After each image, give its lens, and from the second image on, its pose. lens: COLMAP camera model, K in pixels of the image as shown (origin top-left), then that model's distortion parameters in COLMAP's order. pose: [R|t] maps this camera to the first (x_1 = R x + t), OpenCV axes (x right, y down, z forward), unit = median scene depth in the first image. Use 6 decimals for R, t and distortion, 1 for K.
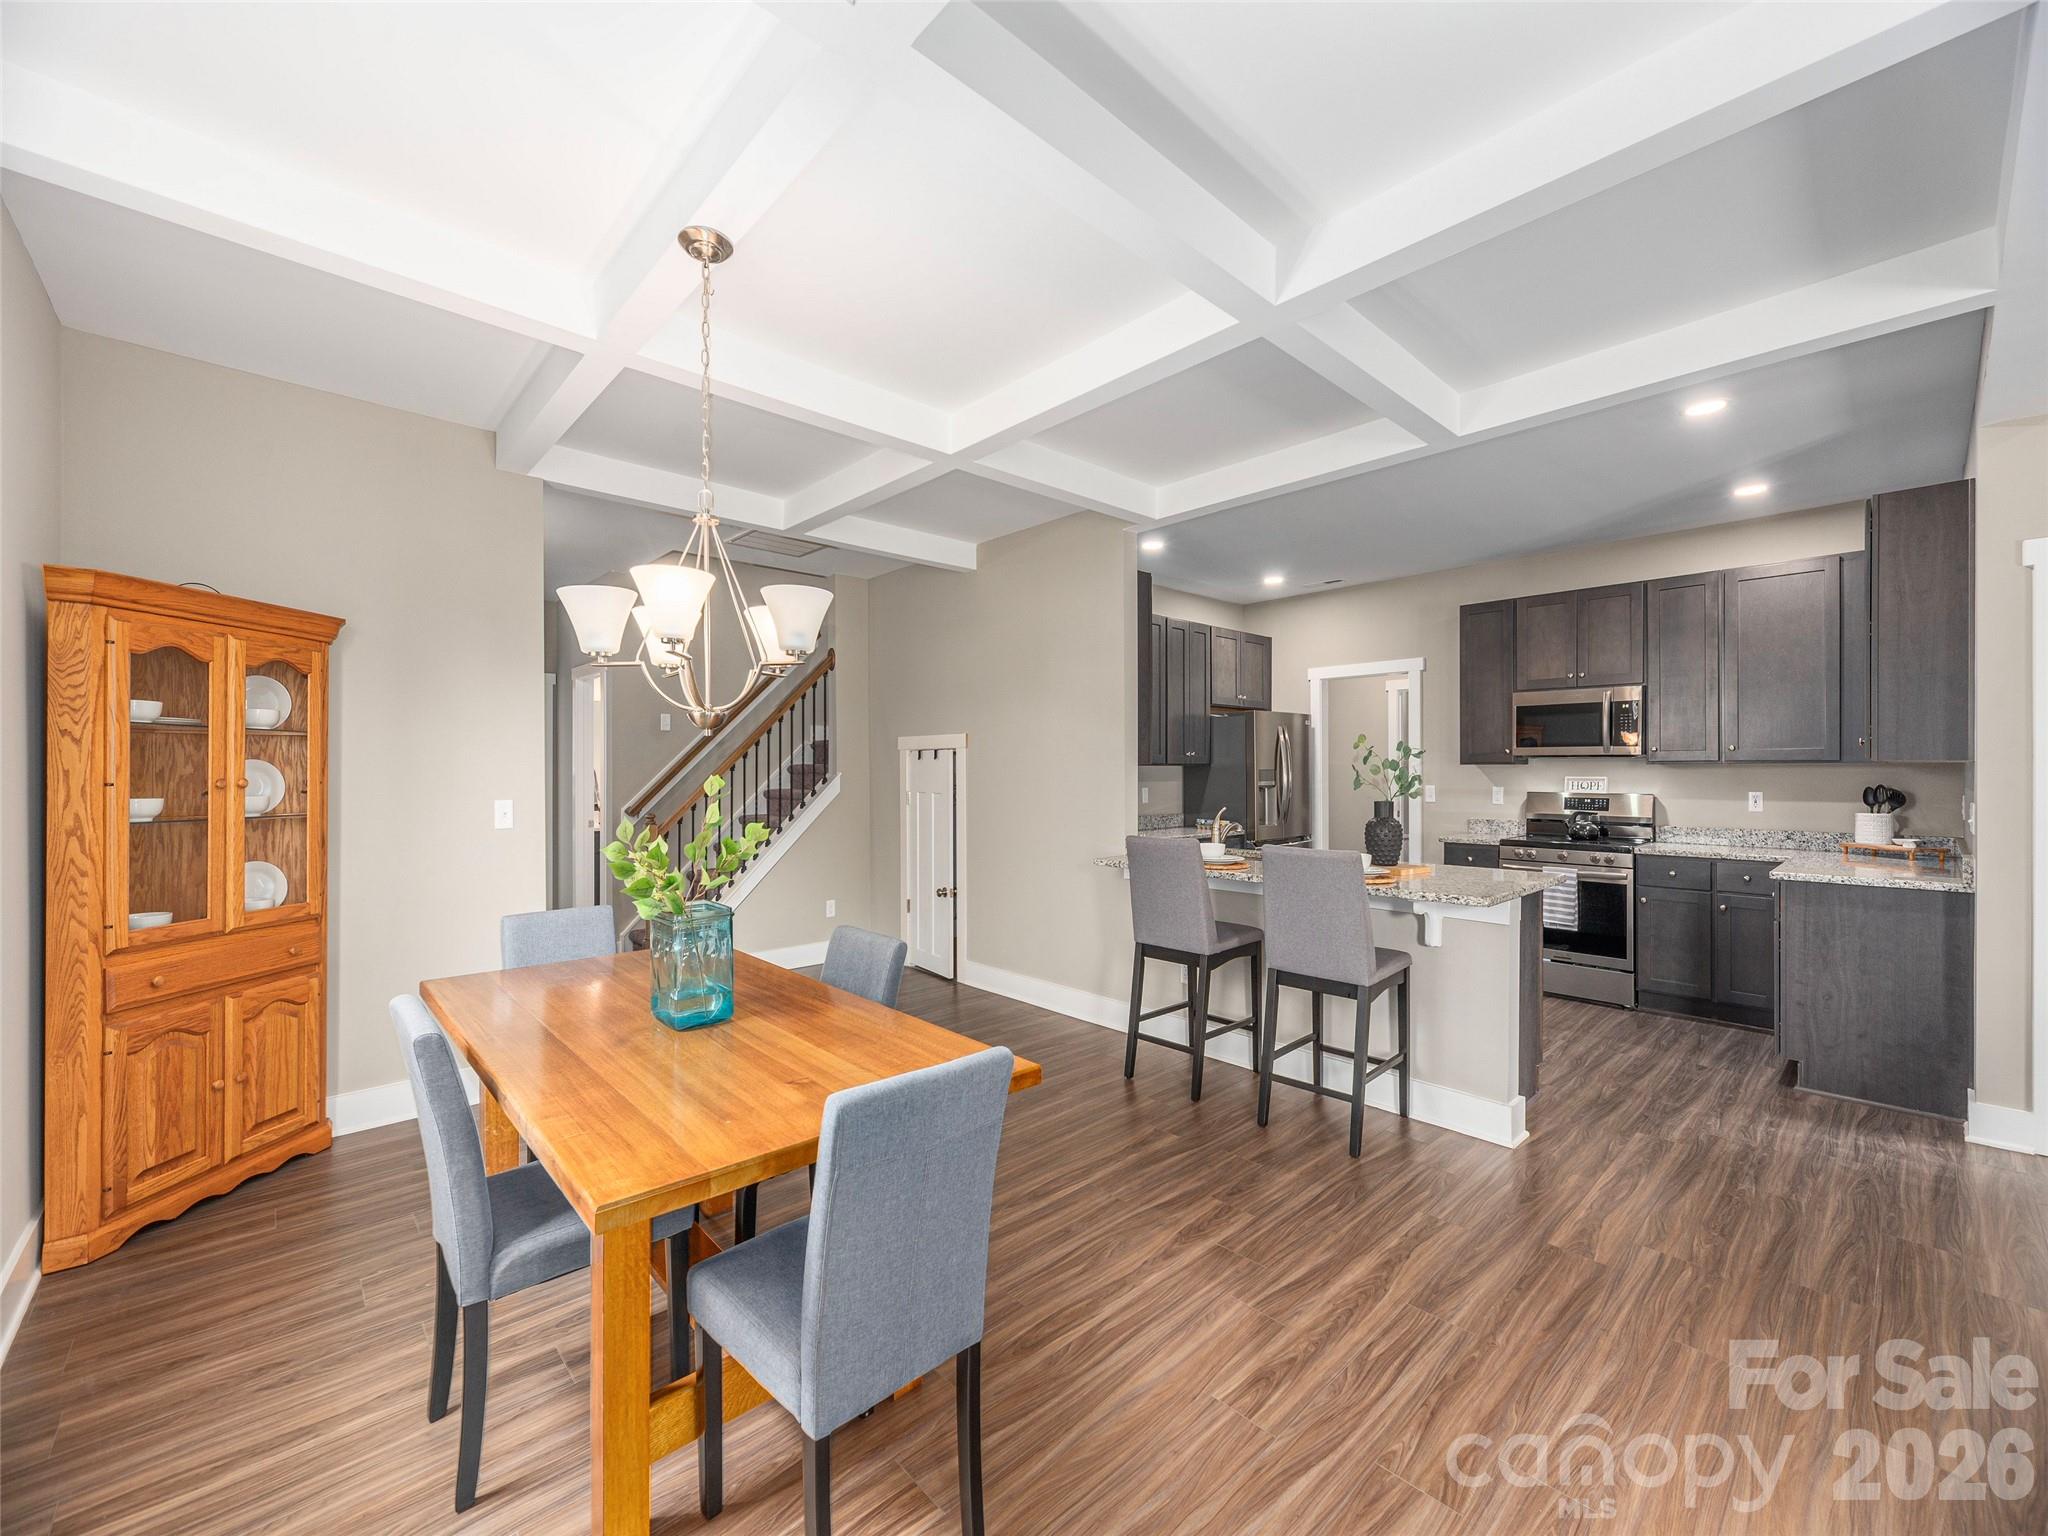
lens RADIAL K [[839.6, 0, 1028.4], [0, 839.6, 773.2], [0, 0, 1]] dist [0.003289, 0.000442]
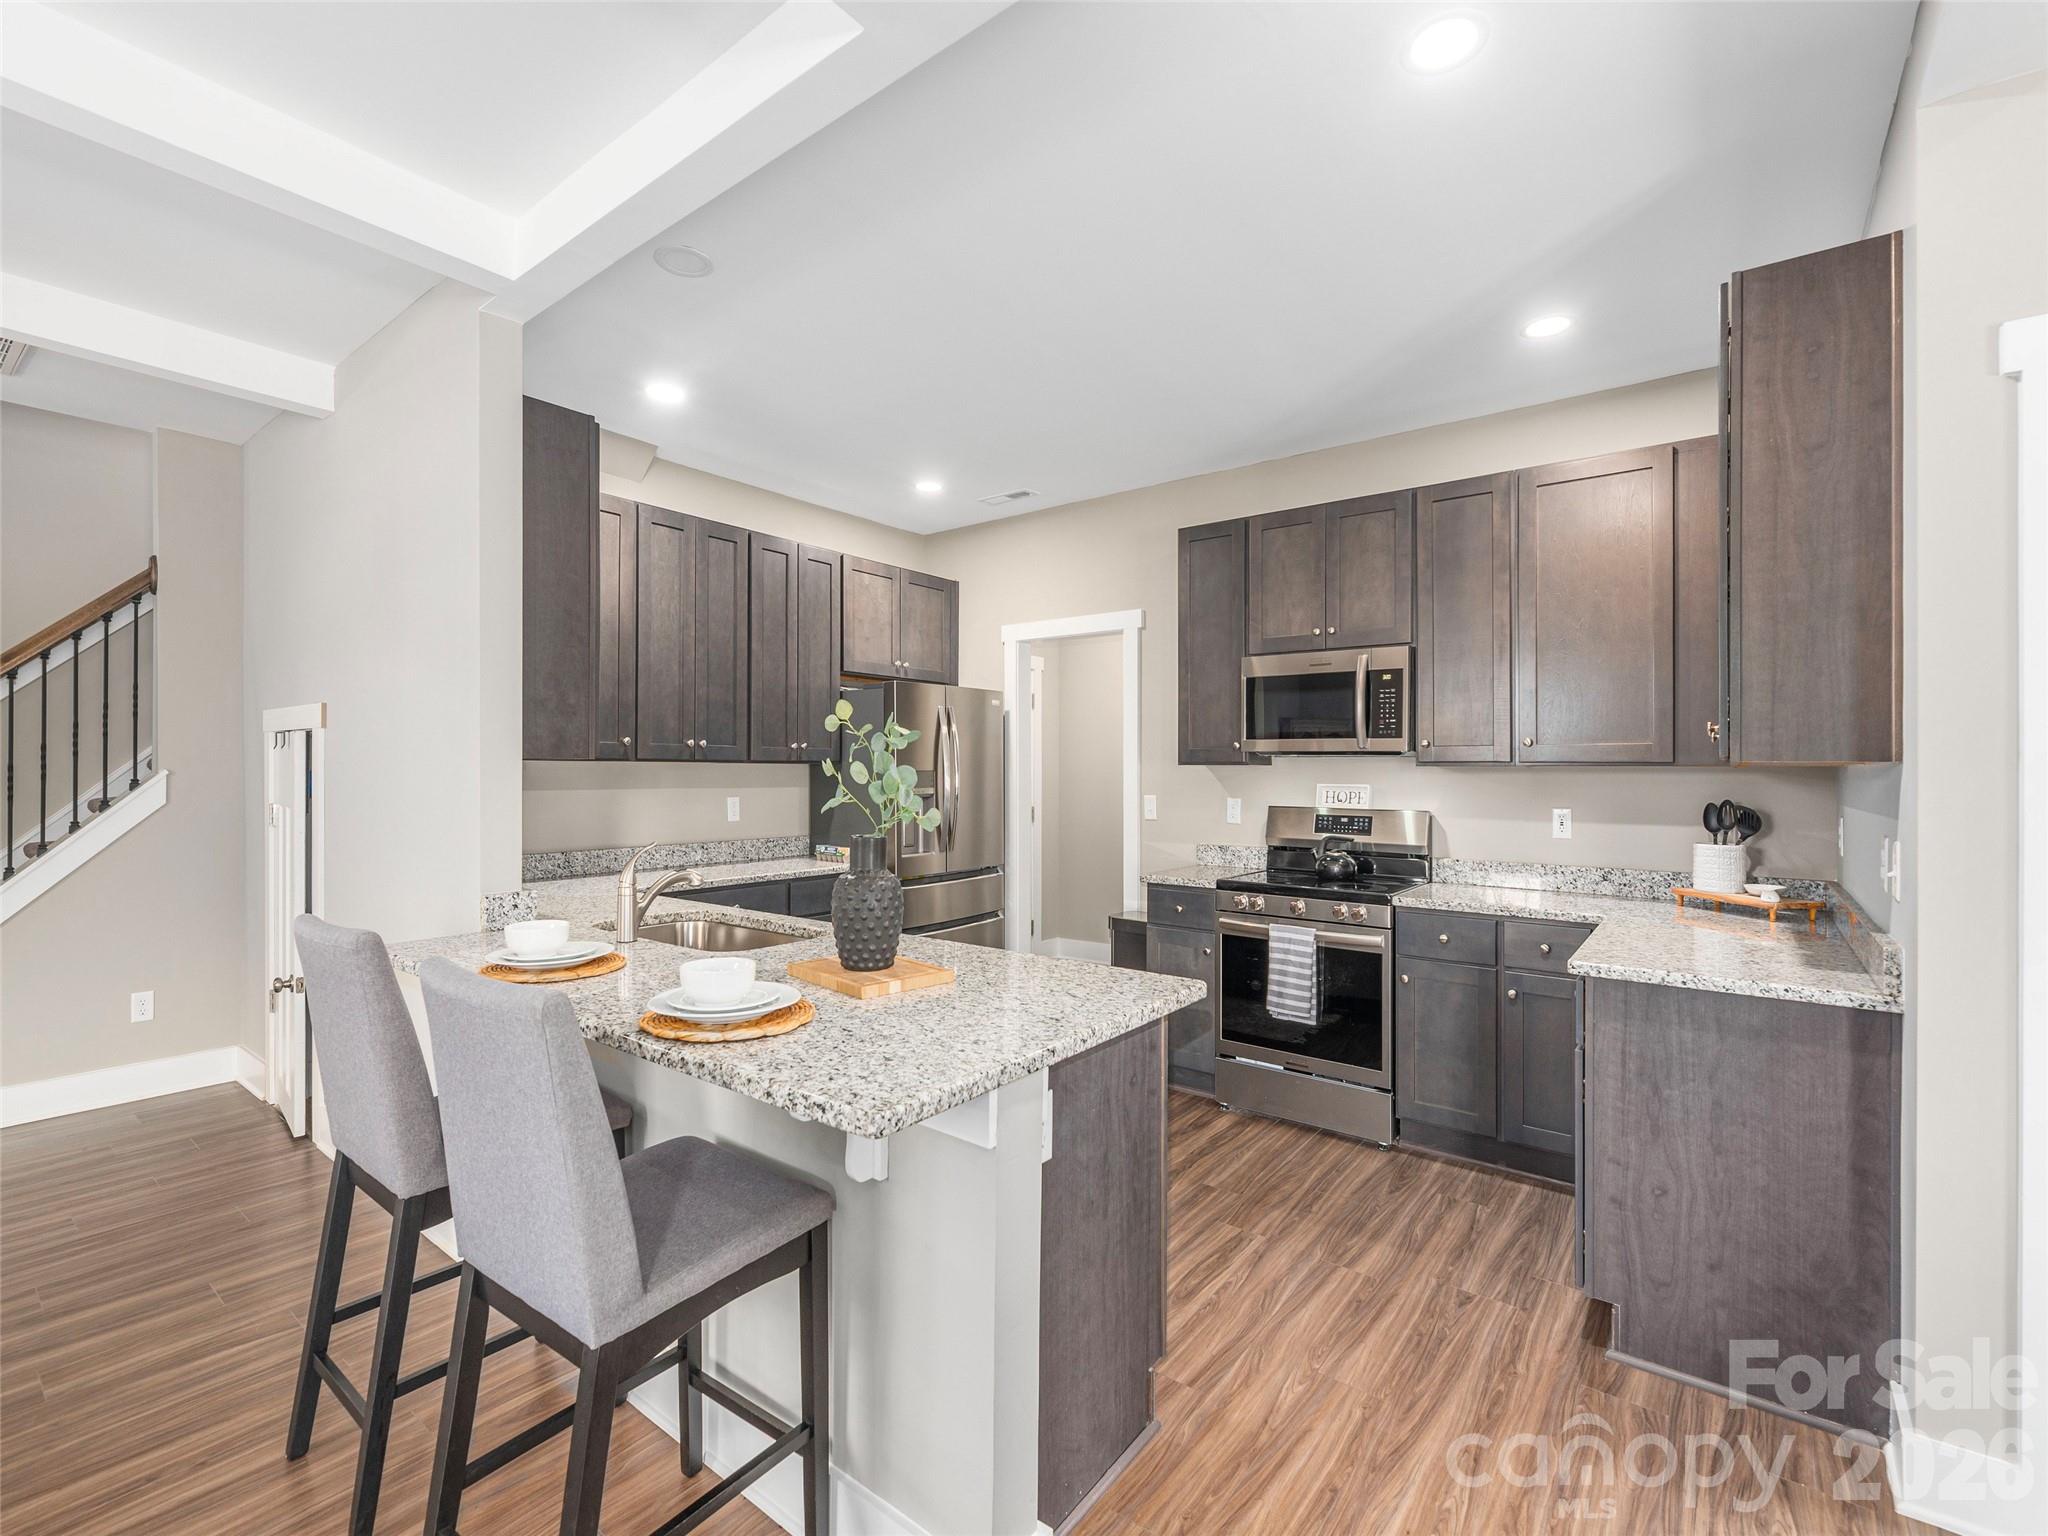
lens RADIAL K [[915.7, 0, 1025.0], [0, 915.7, 765.1], [0, 0, 1]] dist [-0.000635, 0.000087]
pose [[0.987172, 0.007632, 0.159475, 0.370969], [-0.006239, 0.999938, -0.009230, -0.003687], [-0.159536, 0.008117, 0.987159, 0.397470]]
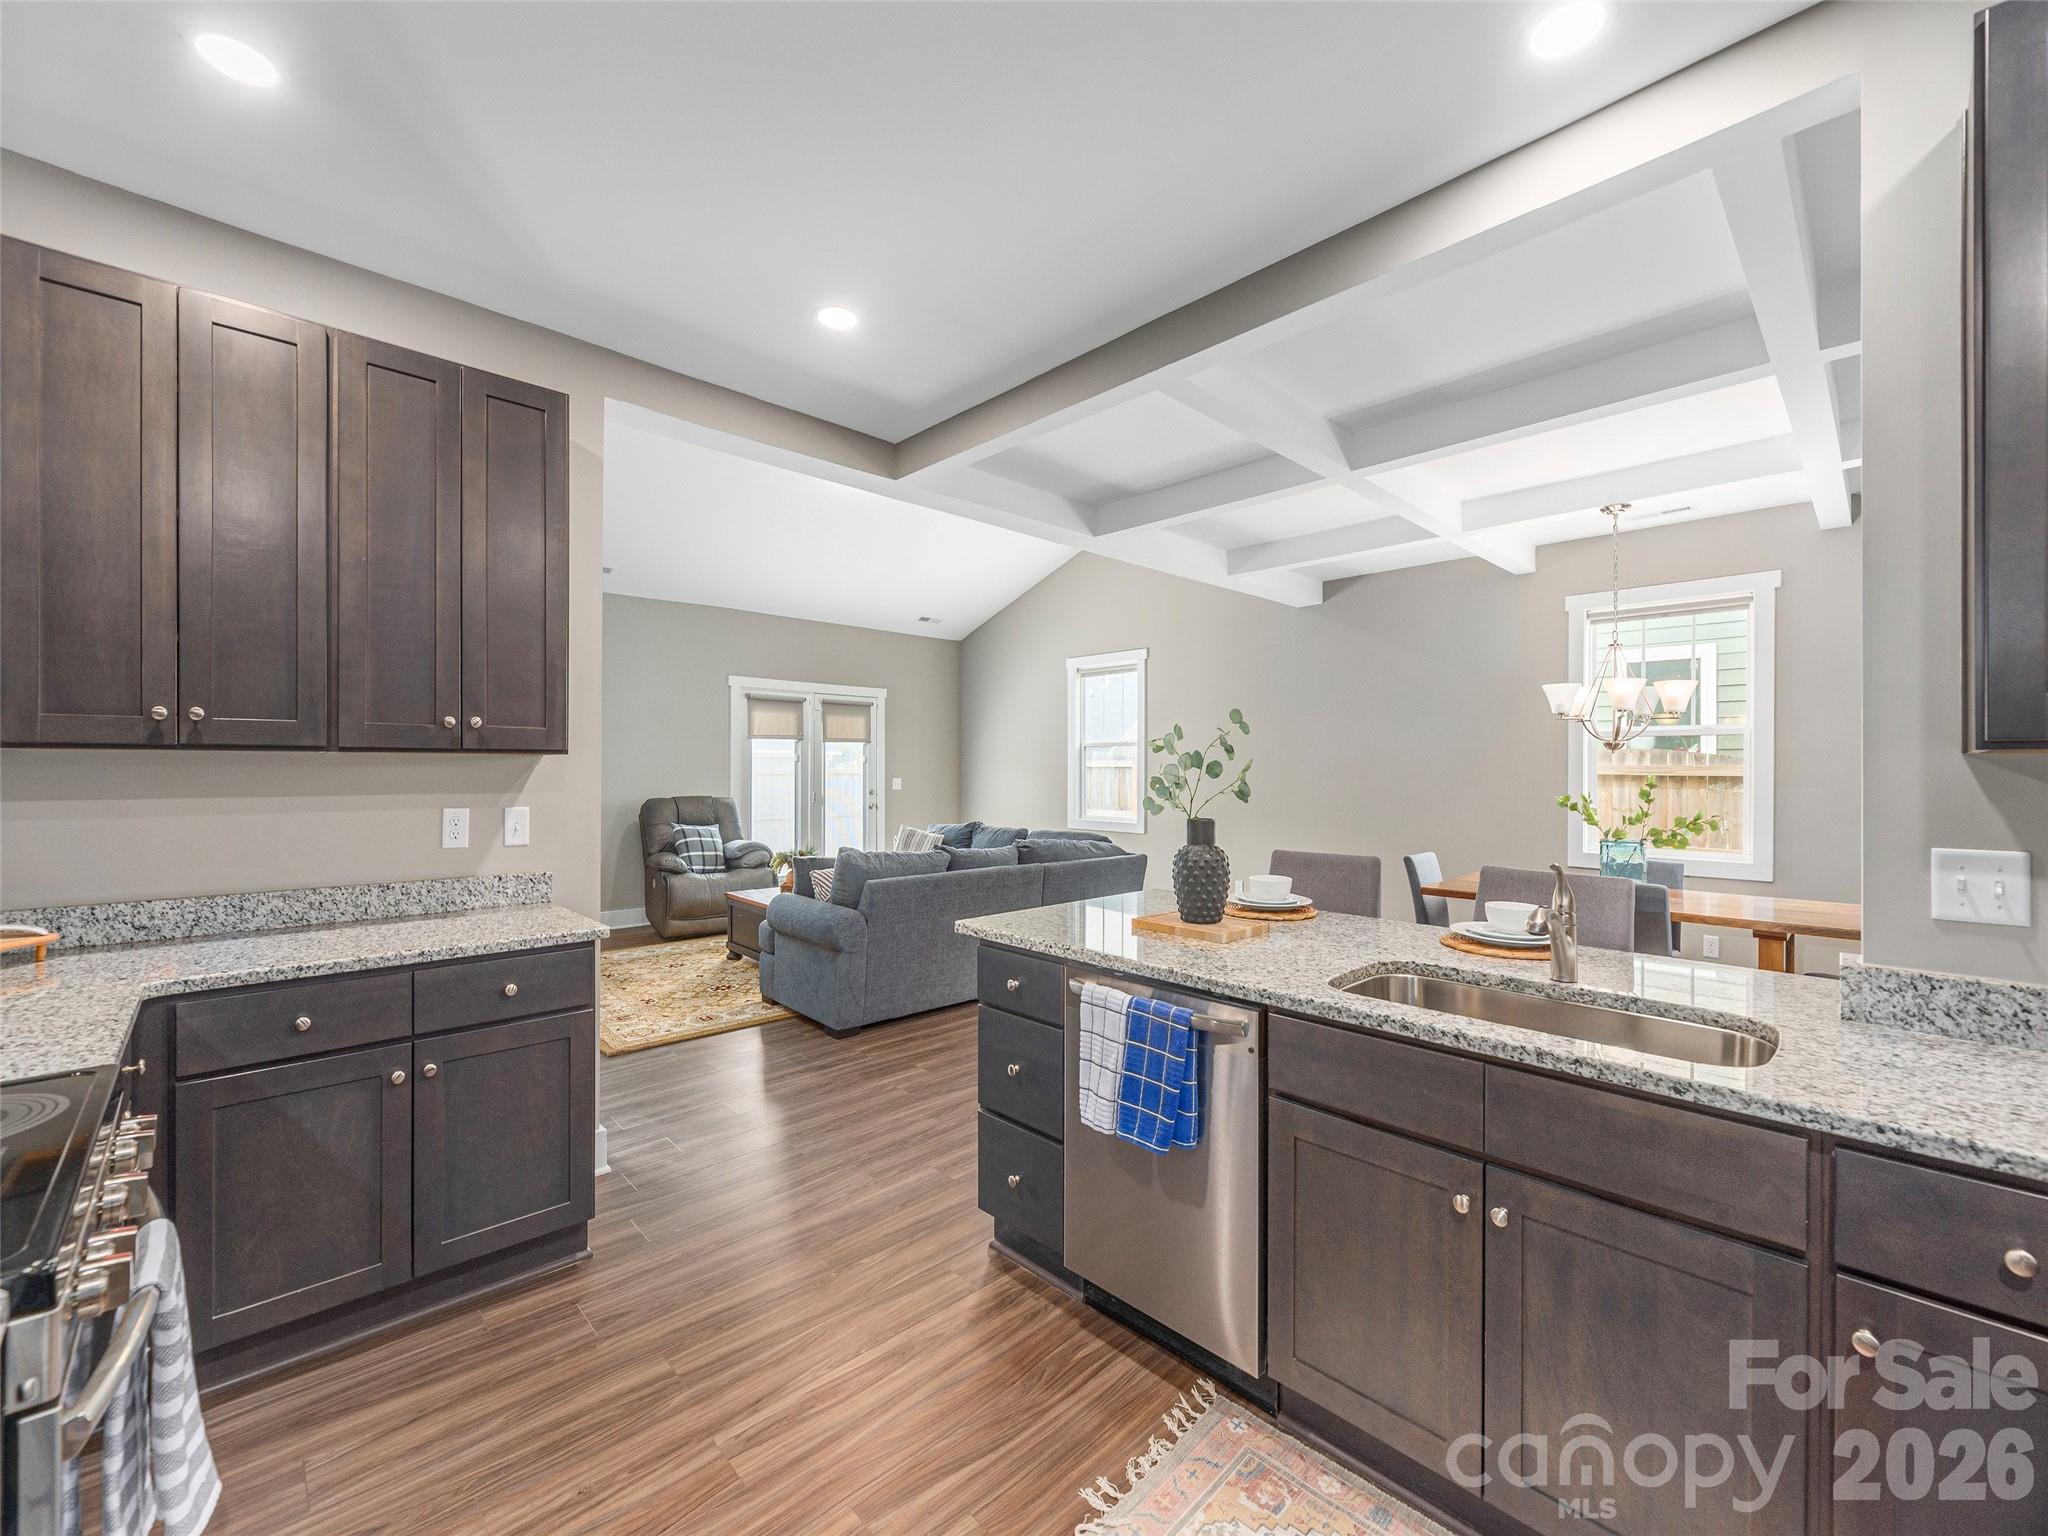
lens RADIAL K [[839.6, 0, 1028.4], [0, 839.6, 773.2], [0, 0, 1]] dist [0.003289, 0.000442]
pose [[-0.999902, -0.001614, -0.013887, 0.491962], [-0.001749, 0.999951, 0.009736, -0.005327], [0.013871, 0.009759, -0.999856, 1.413301]]
